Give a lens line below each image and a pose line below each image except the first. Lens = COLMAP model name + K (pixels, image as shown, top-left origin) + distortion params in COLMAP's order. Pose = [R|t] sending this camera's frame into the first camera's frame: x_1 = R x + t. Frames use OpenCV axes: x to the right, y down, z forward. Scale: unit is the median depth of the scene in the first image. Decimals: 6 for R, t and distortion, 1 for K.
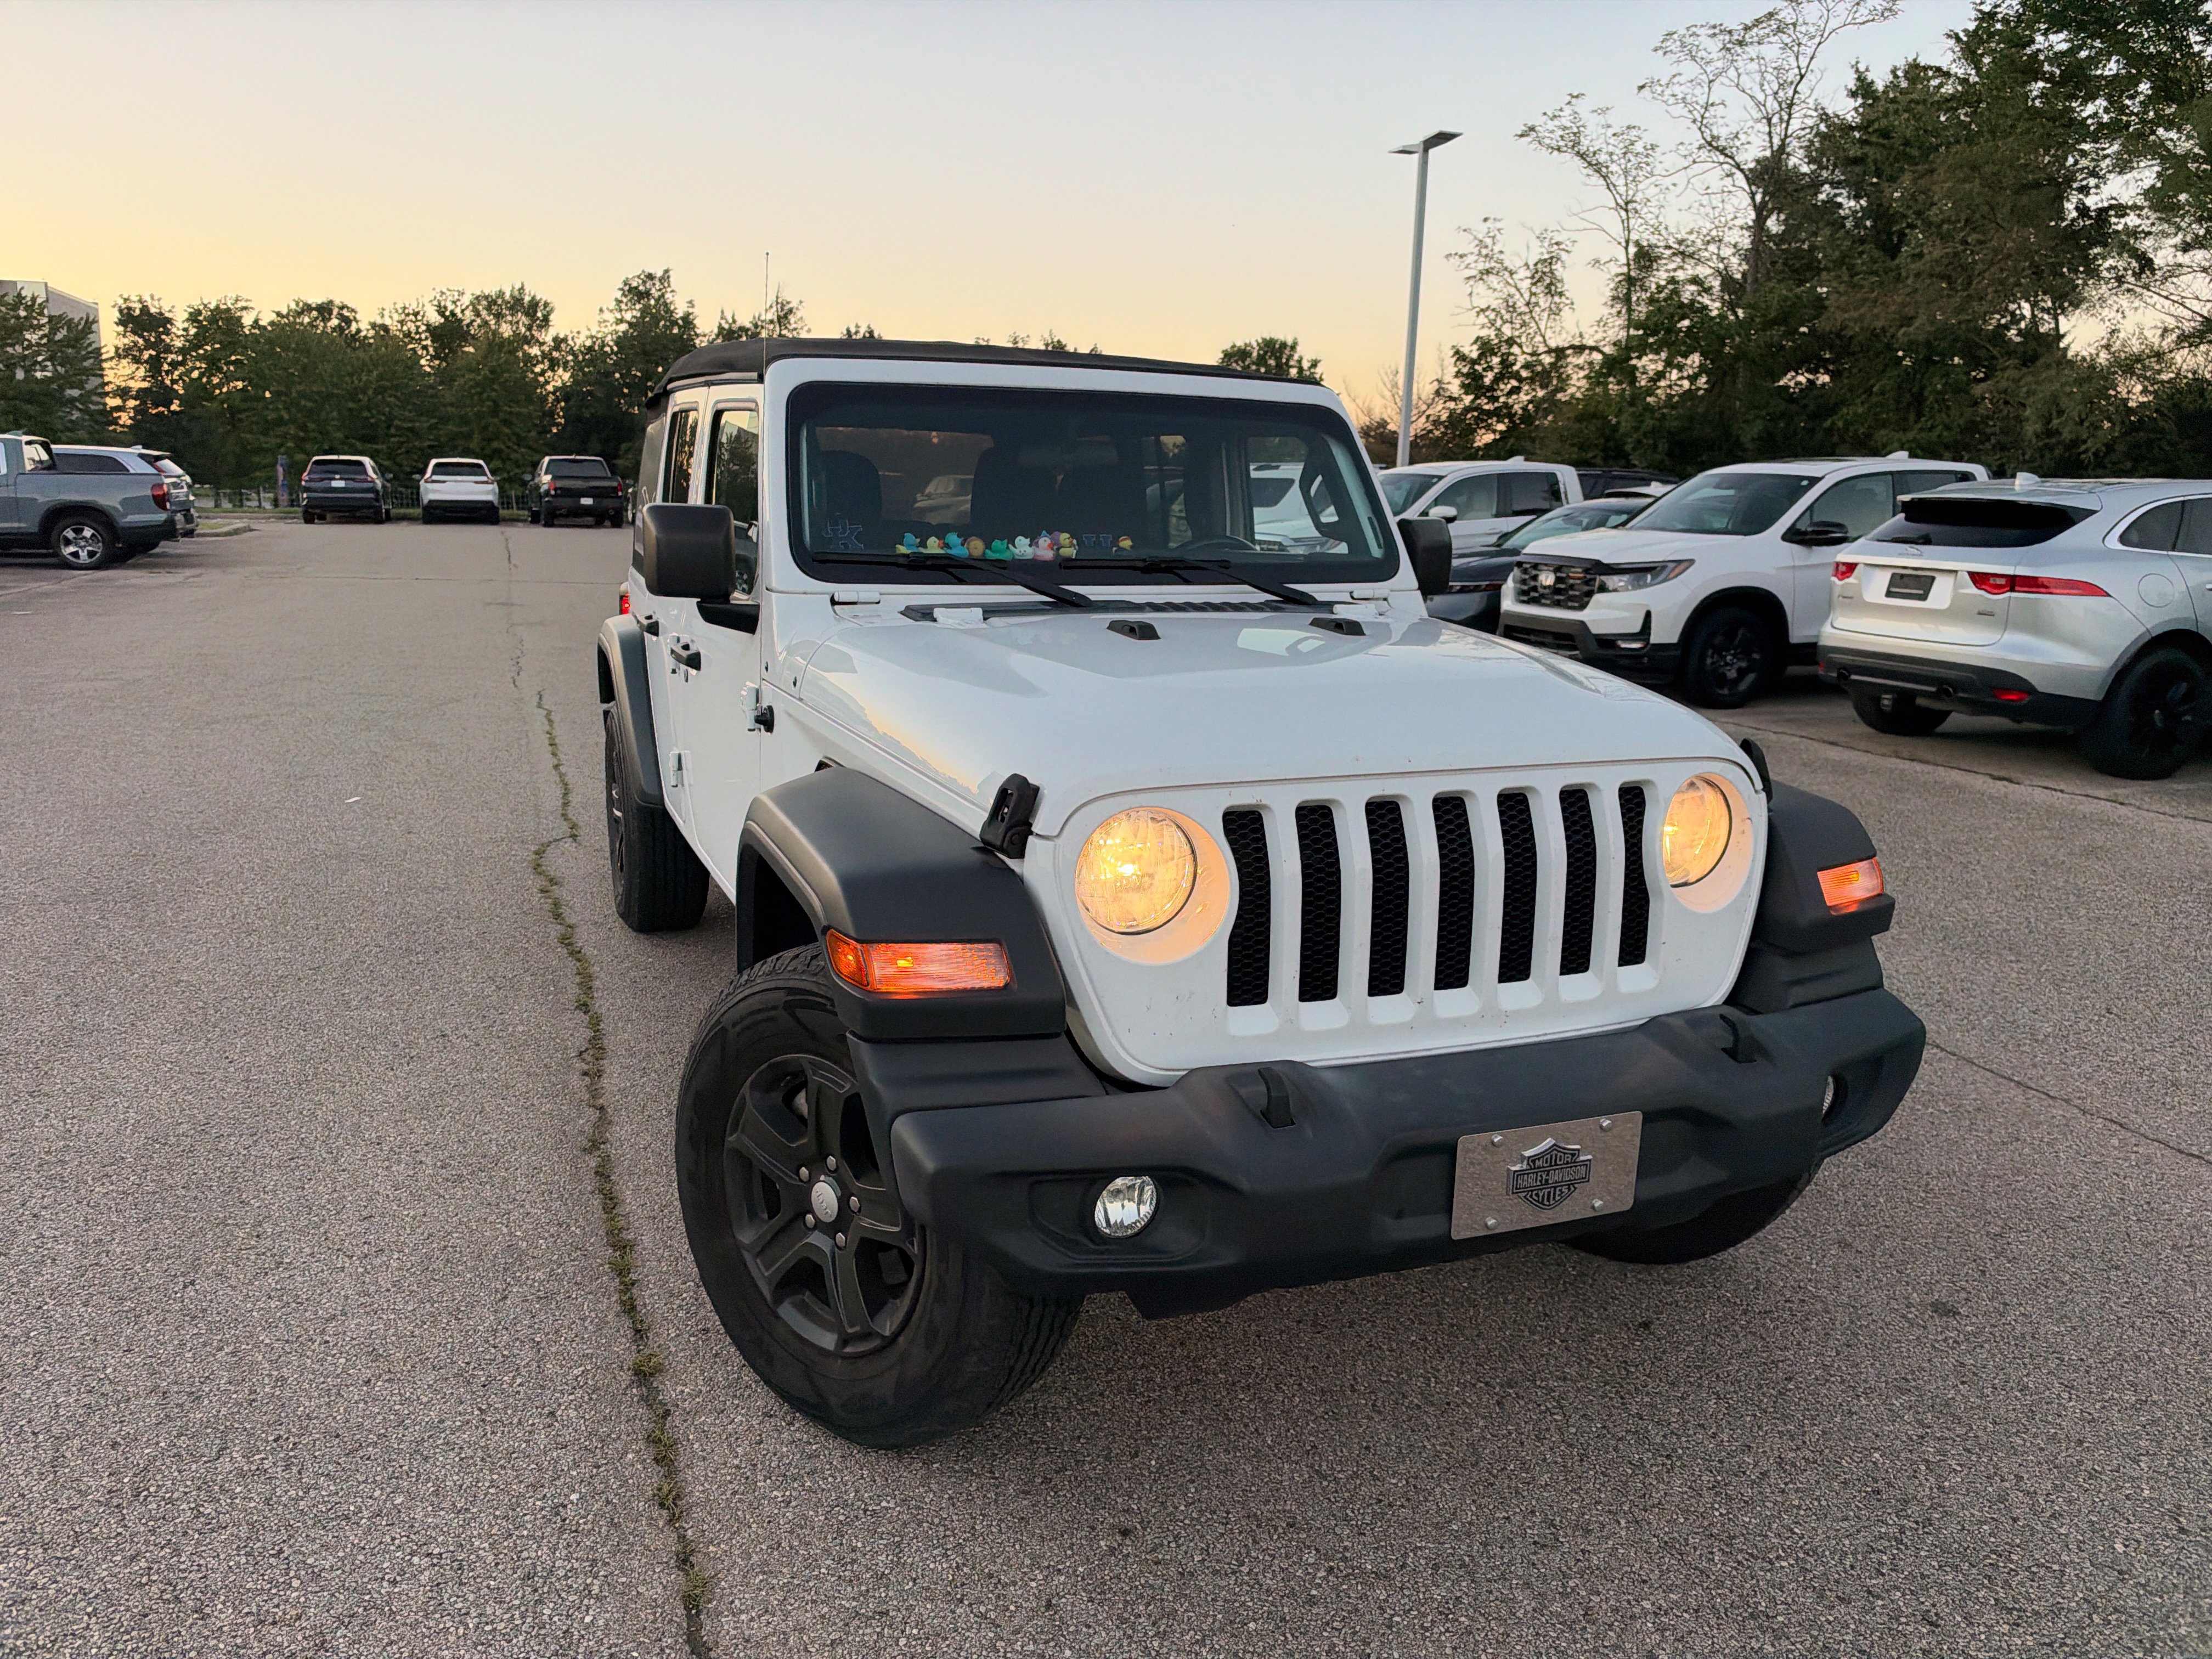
lens RADIAL K [[1610.7, 0, 1106.0], [0, 1610.7, 829.5], [0, 0, 1]] dist [-0.012559, -0.003855]
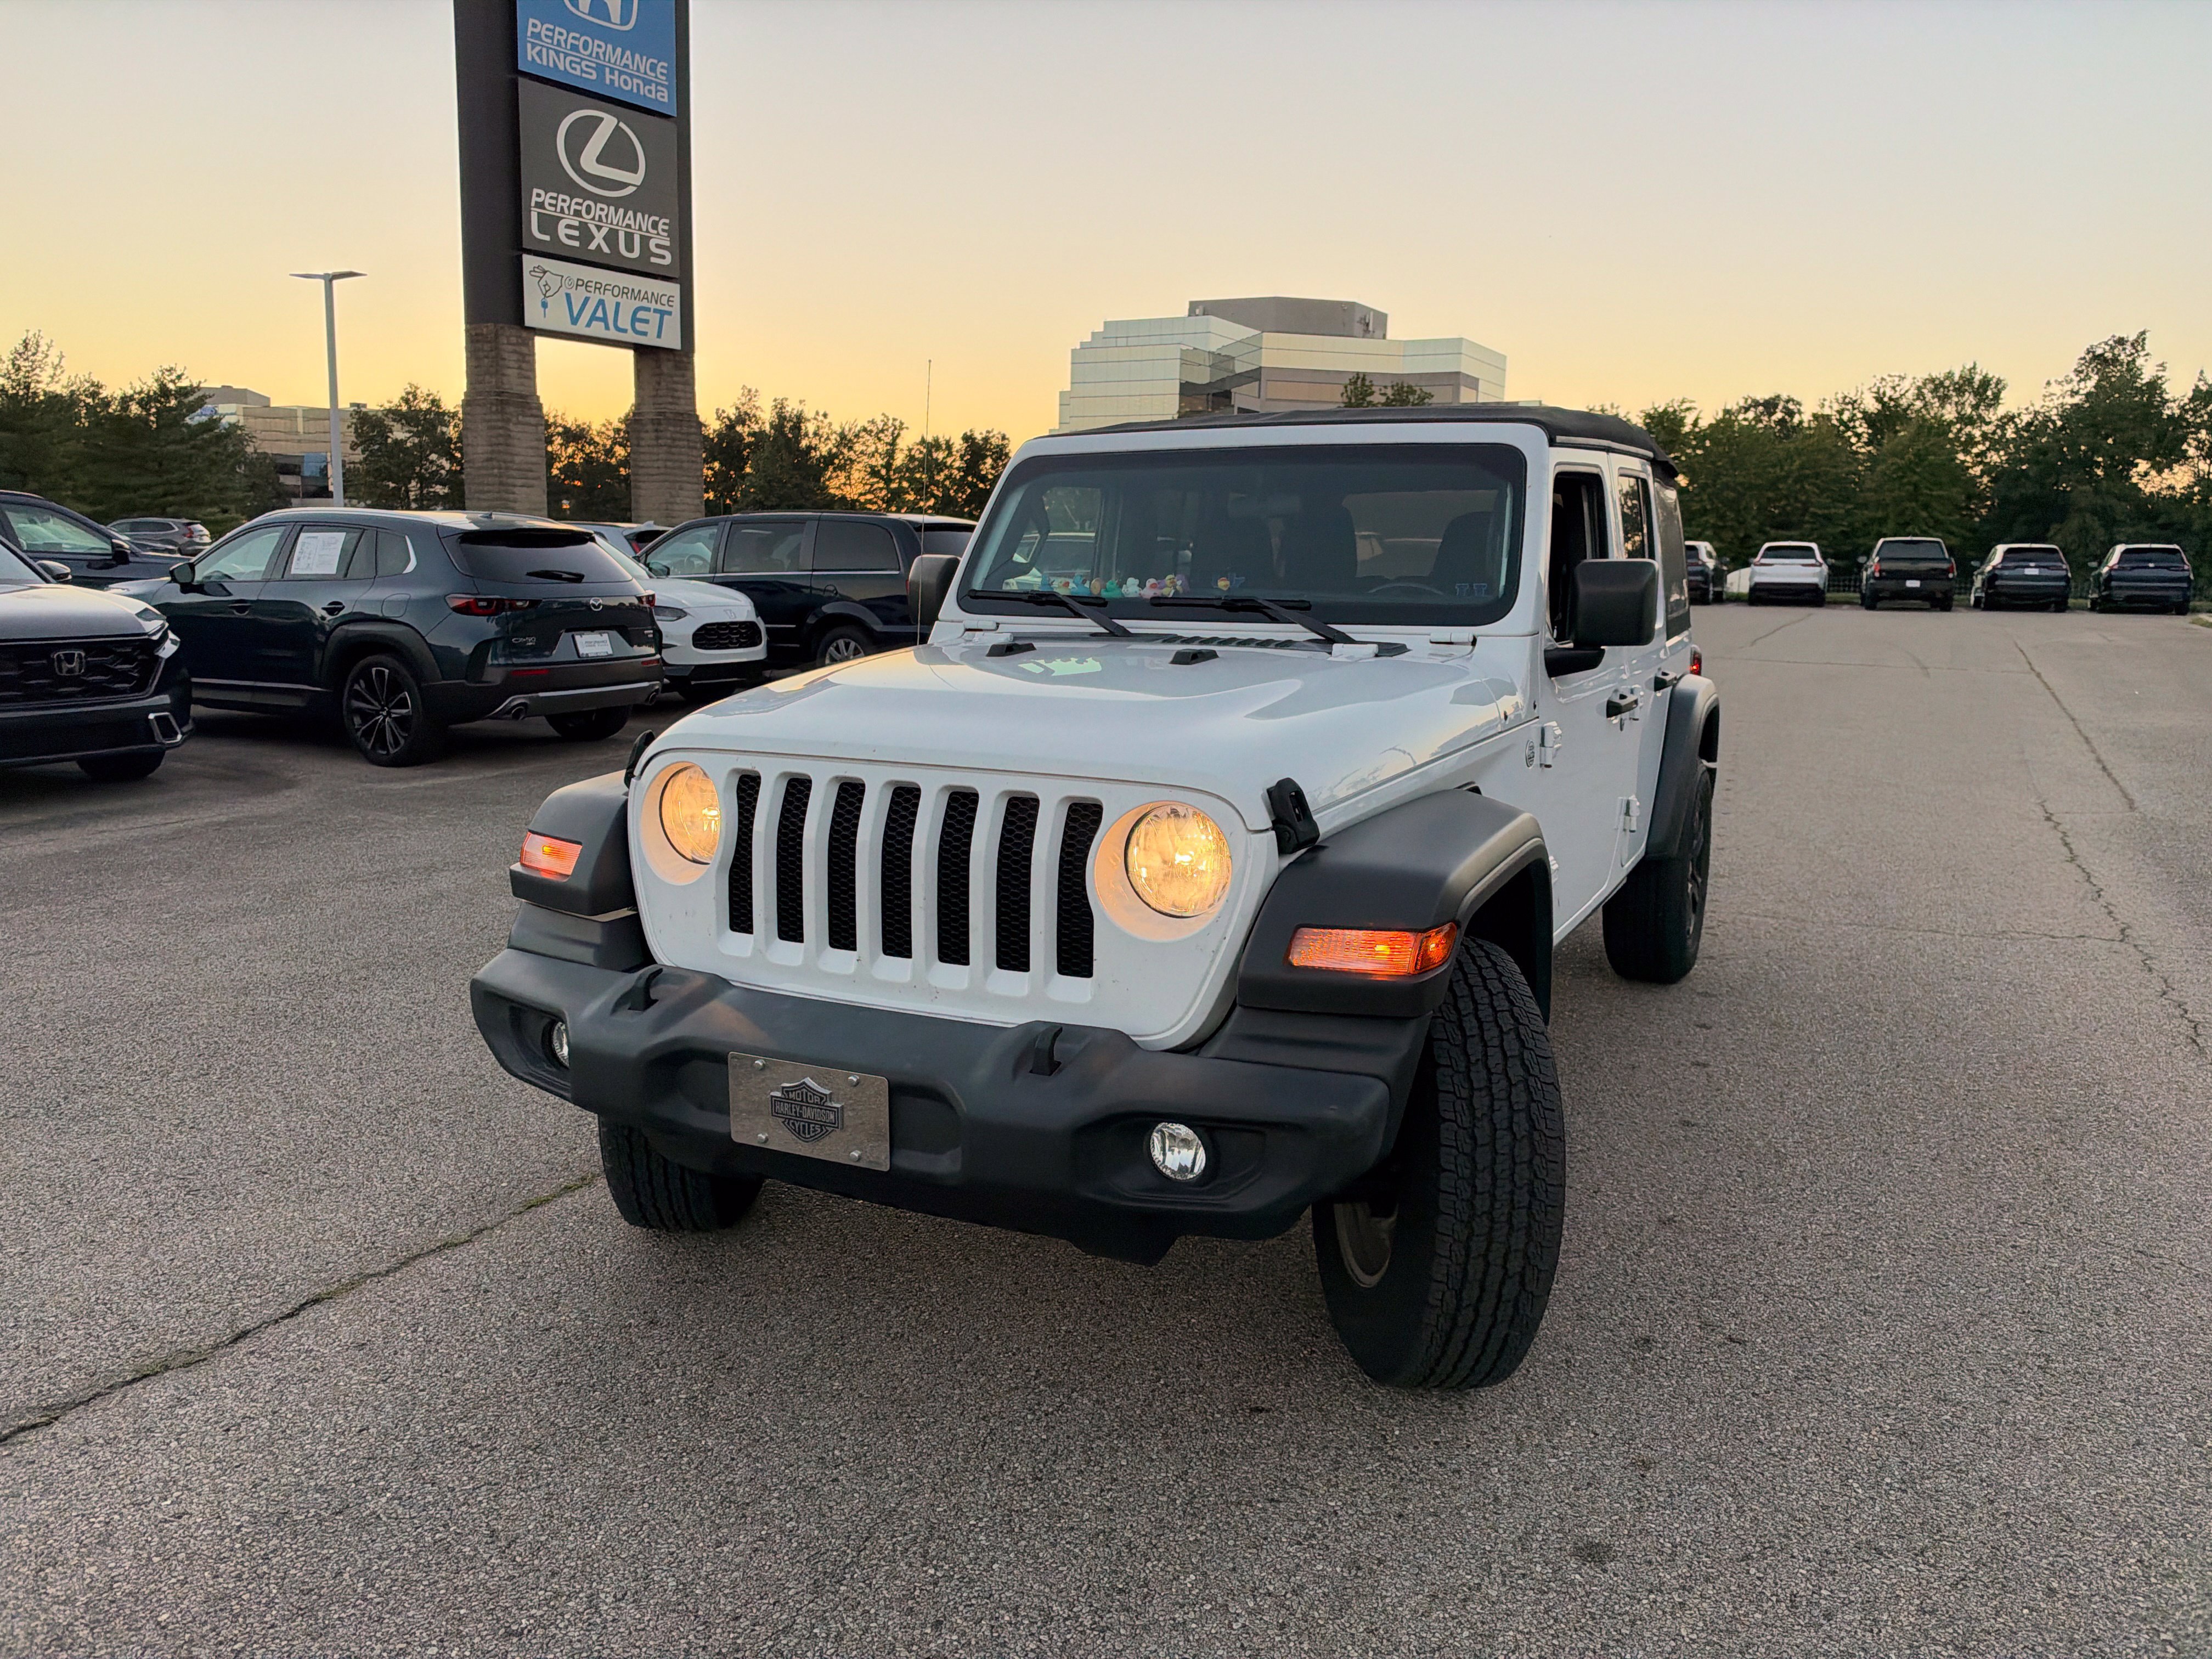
lens RADIAL K [[1607.5, 0, 1112.8], [0, 1607.5, 807.5], [0, 0, 1]] dist [-0.012638, -0.005774]
pose [[0.673214, 0.100622, -0.732570, 0.078388], [-0.148092, 0.988974, -0.000252, -0.001883], [0.724467, 0.108658, 0.680692, 0.023199]]
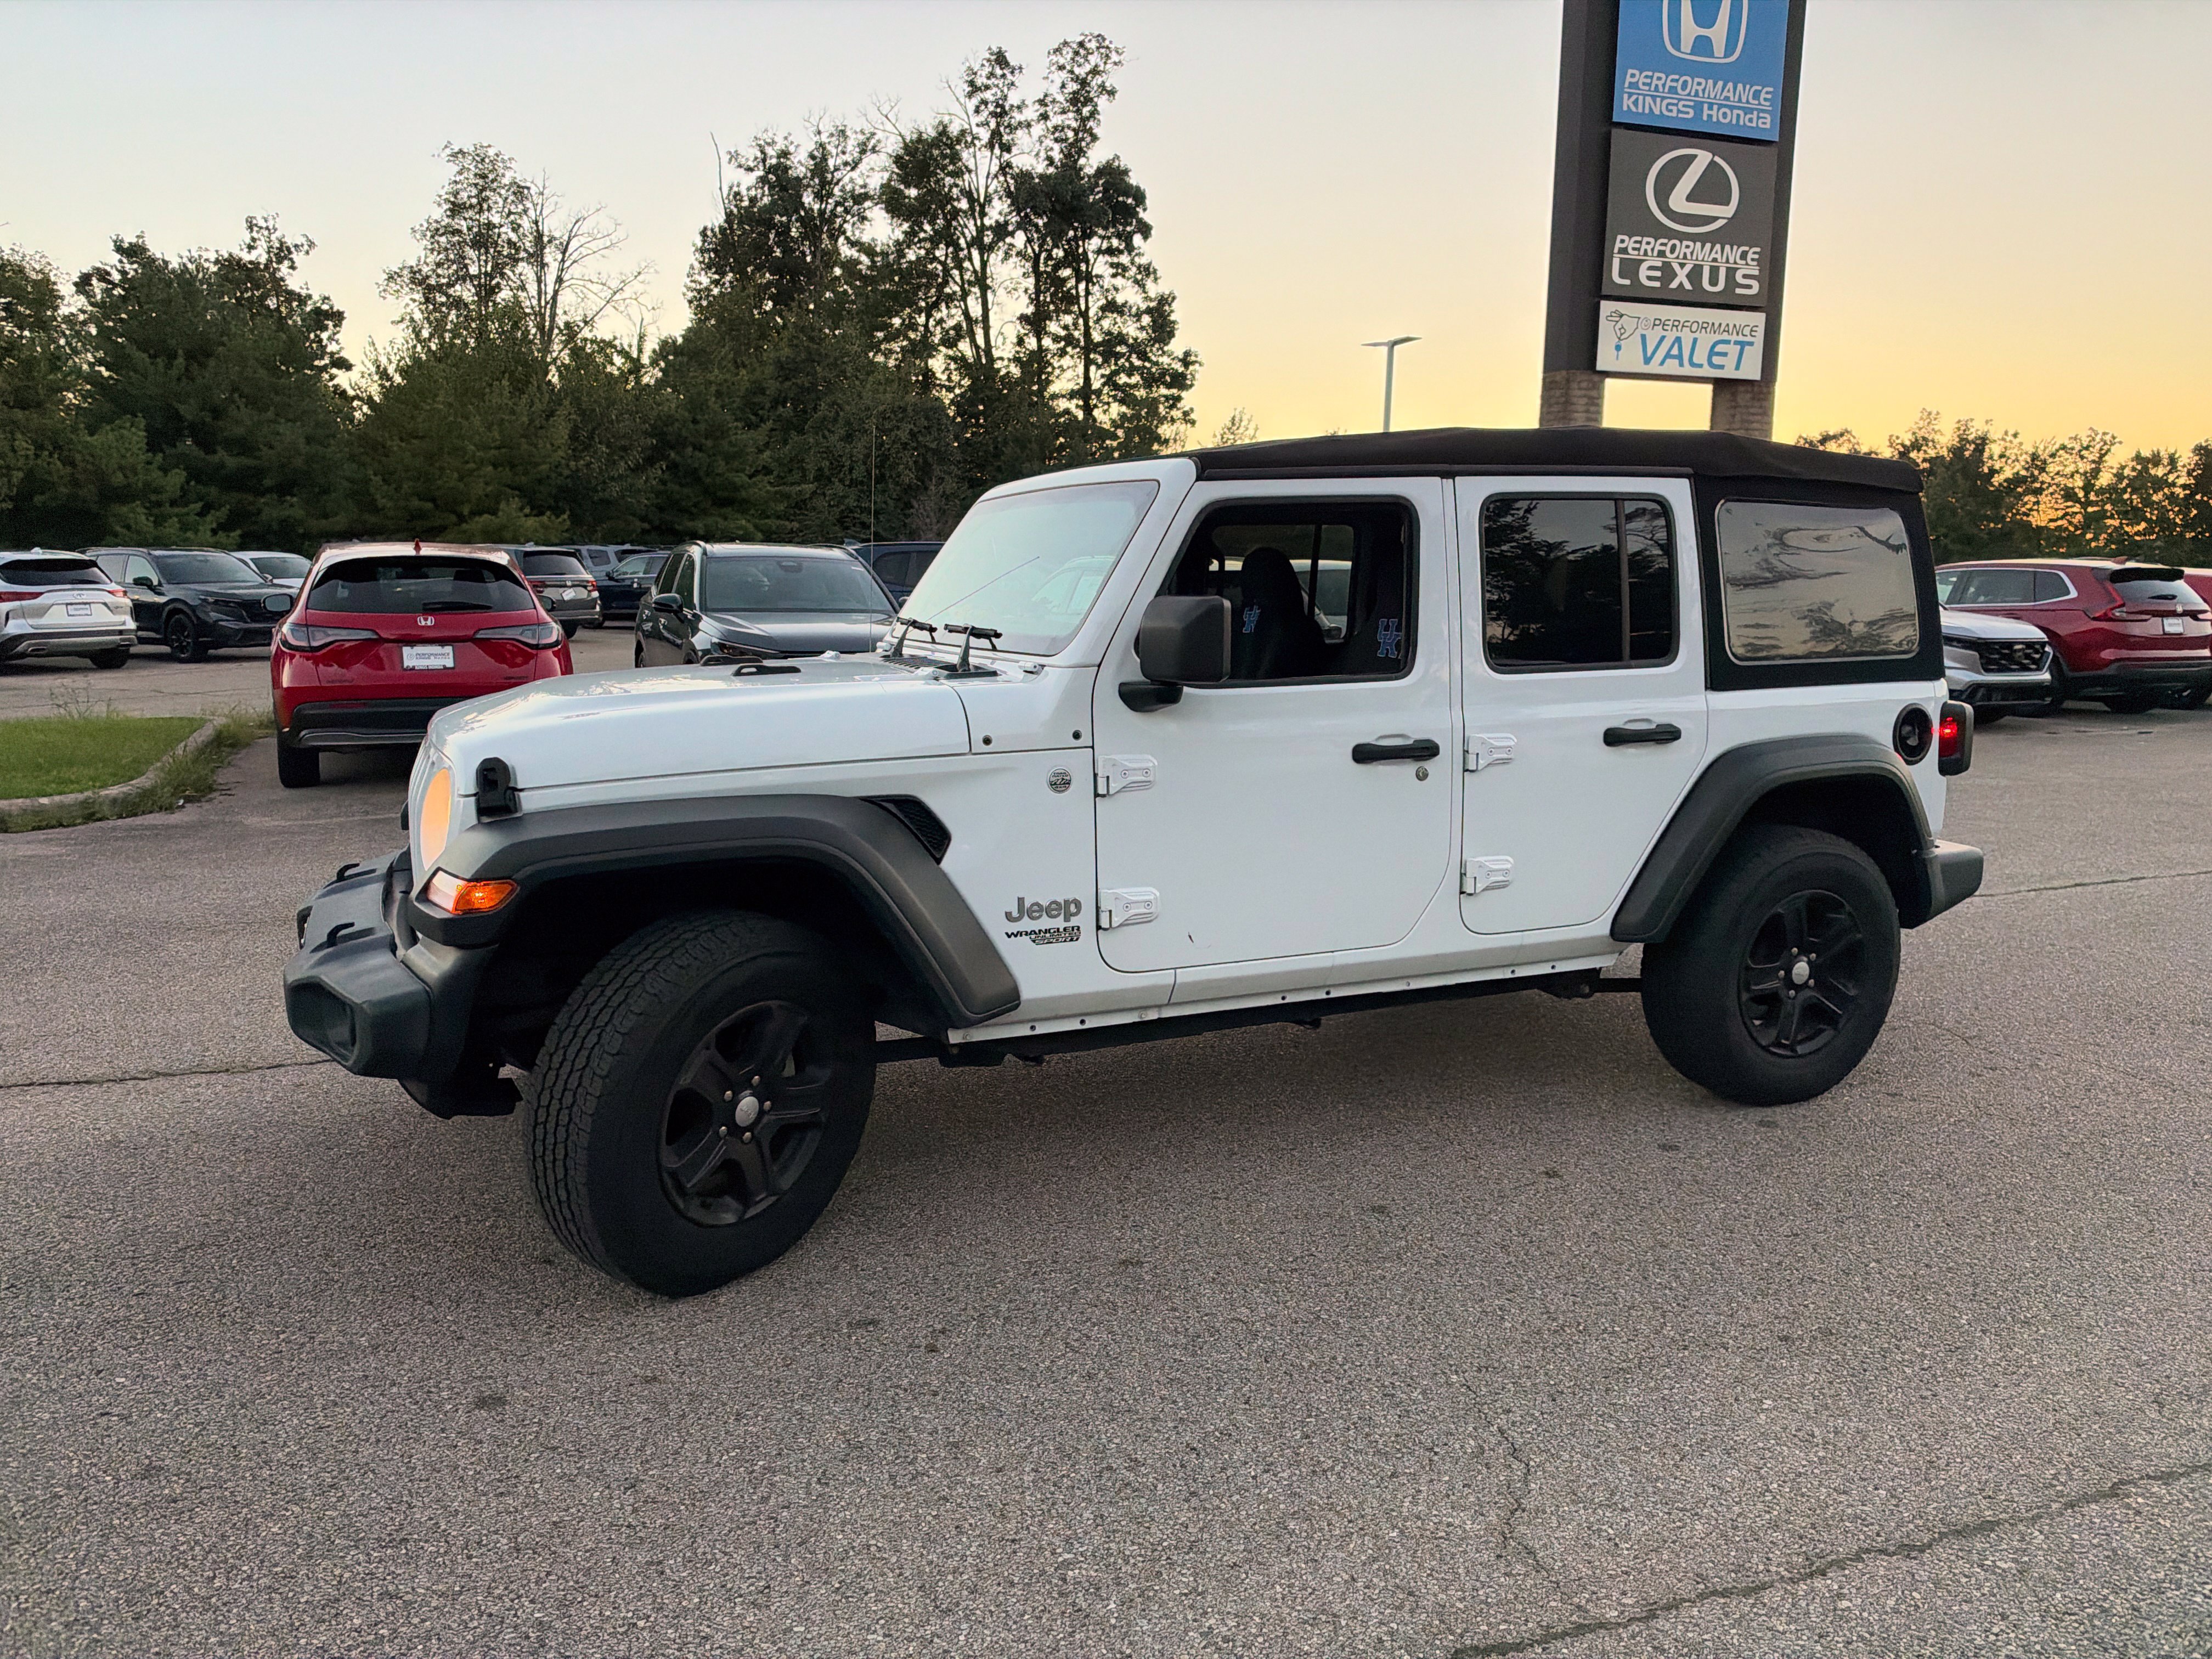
lens RADIAL K [[1586.1, 0, 1110.0], [0, 1586.1, 822.3], [0, 0, 1]] dist [0.070837, -0.157663]
pose [[0.043882, 0.128025, -0.990800, 0.124710], [-0.212287, 0.970301, 0.115974, -0.019024], [0.976222, 0.205245, 0.069757, 0.106461]]
